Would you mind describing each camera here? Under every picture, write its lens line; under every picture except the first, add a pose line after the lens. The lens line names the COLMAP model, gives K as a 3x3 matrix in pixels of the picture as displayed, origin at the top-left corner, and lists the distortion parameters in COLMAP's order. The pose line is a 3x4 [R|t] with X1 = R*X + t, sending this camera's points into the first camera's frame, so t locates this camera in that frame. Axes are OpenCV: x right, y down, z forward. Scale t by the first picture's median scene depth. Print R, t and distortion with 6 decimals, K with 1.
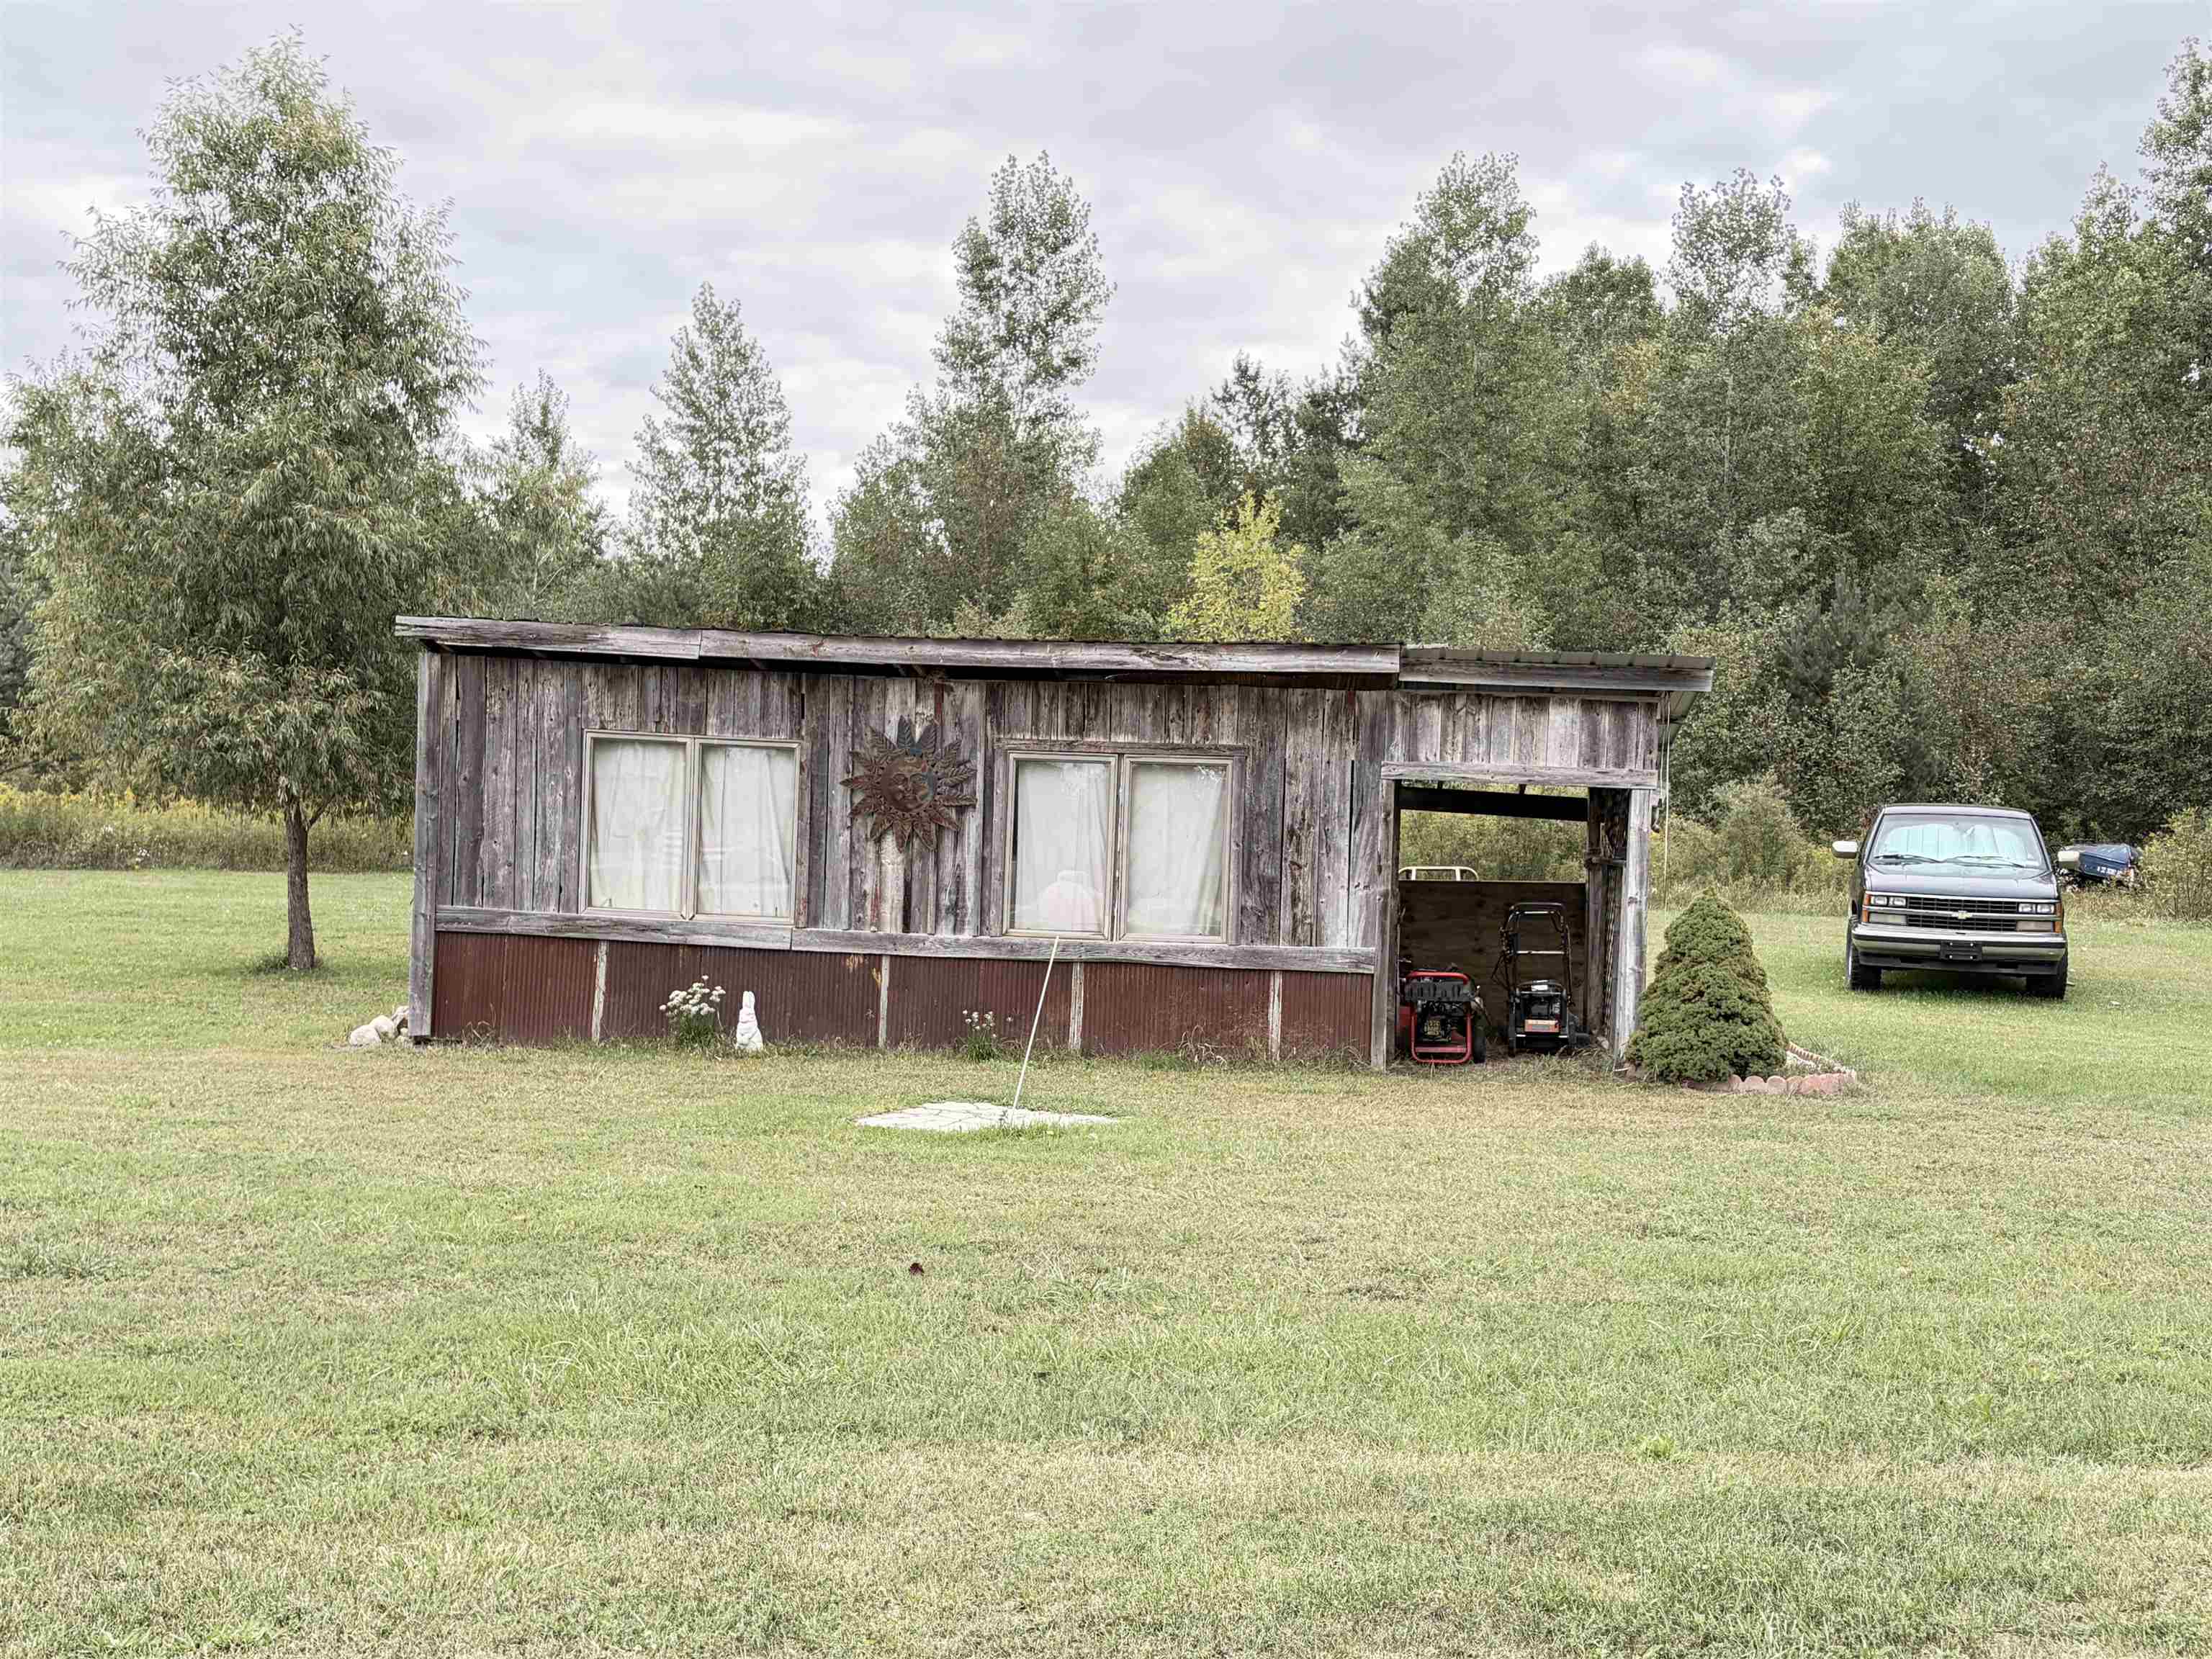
lens RADIAL K [[2415.4, 0, 1105.3], [0, 2415.4, 835.0], [0, 0, 1]] dist [0.046460, 0.000000]
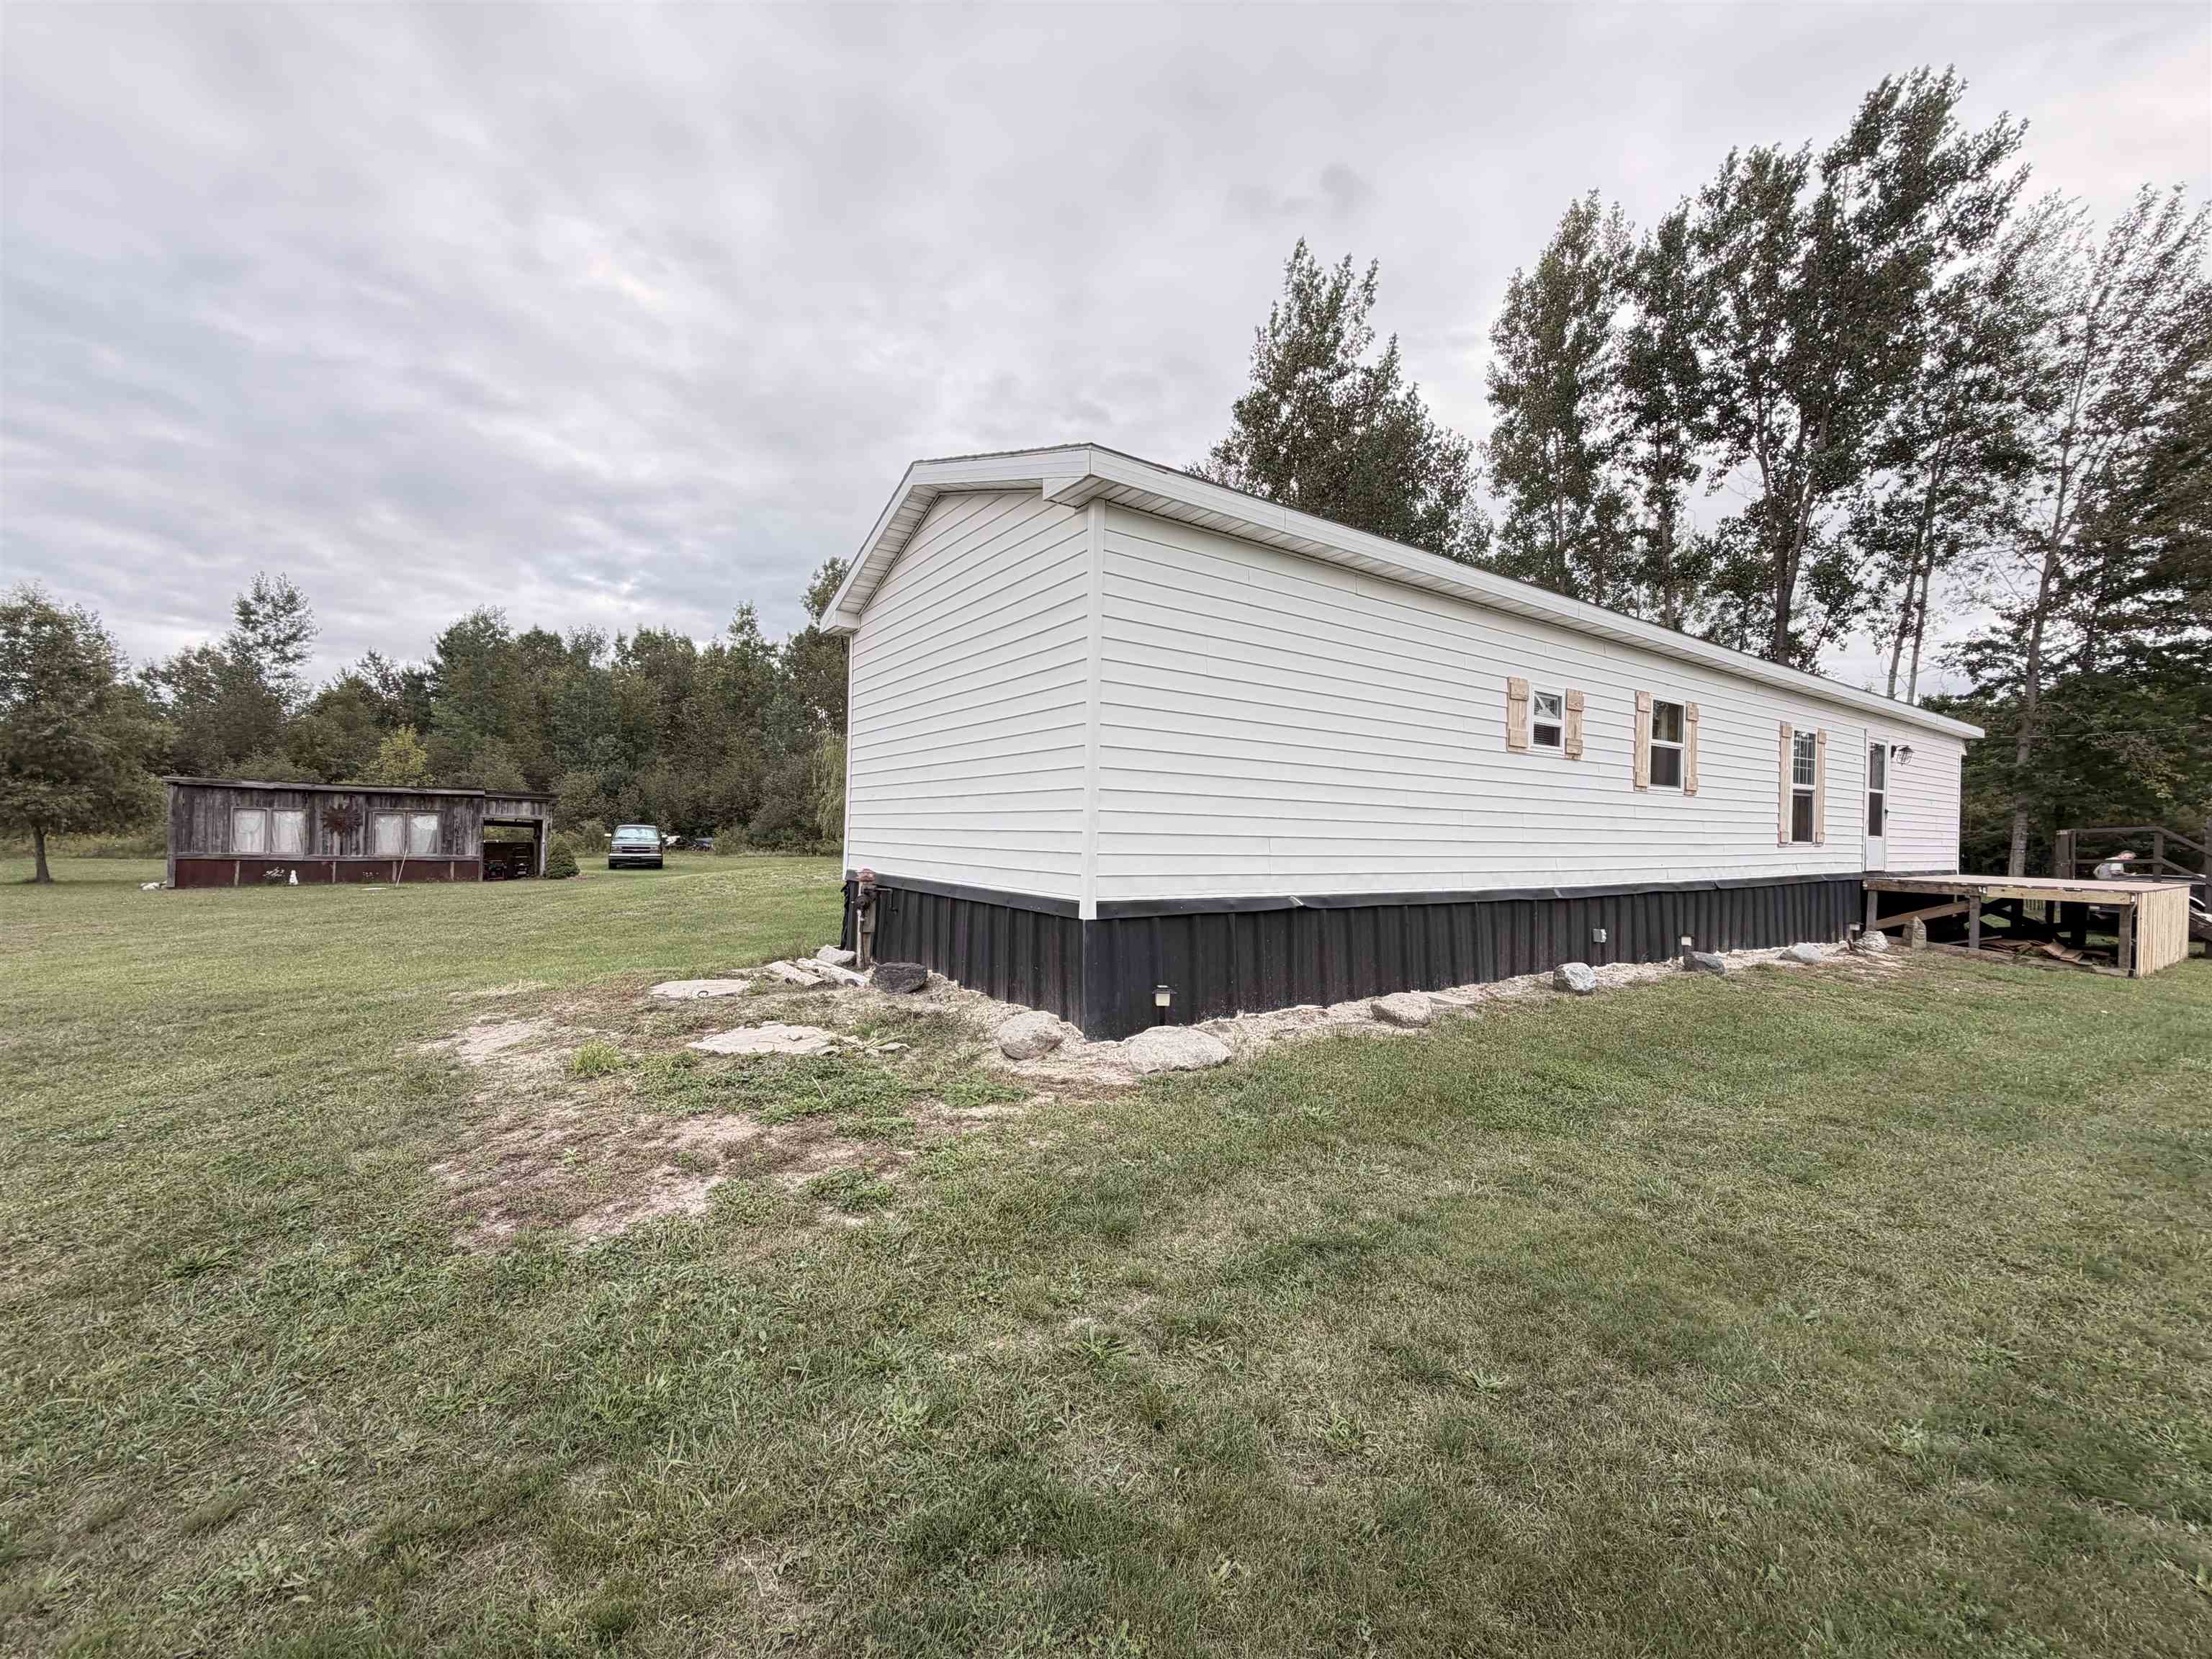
lens RADIAL K [[882.8, 0, 1098.2], [0, 882.8, 831.9], [0, 0, 1]] dist [0.002431, 0.000022]
pose [[0.725956, -0.013186, 0.687615, -0.171528], [0.020363, 0.999790, -0.002325, 0.027949], [-0.687440, 0.015690, 0.726072, -0.936533]]
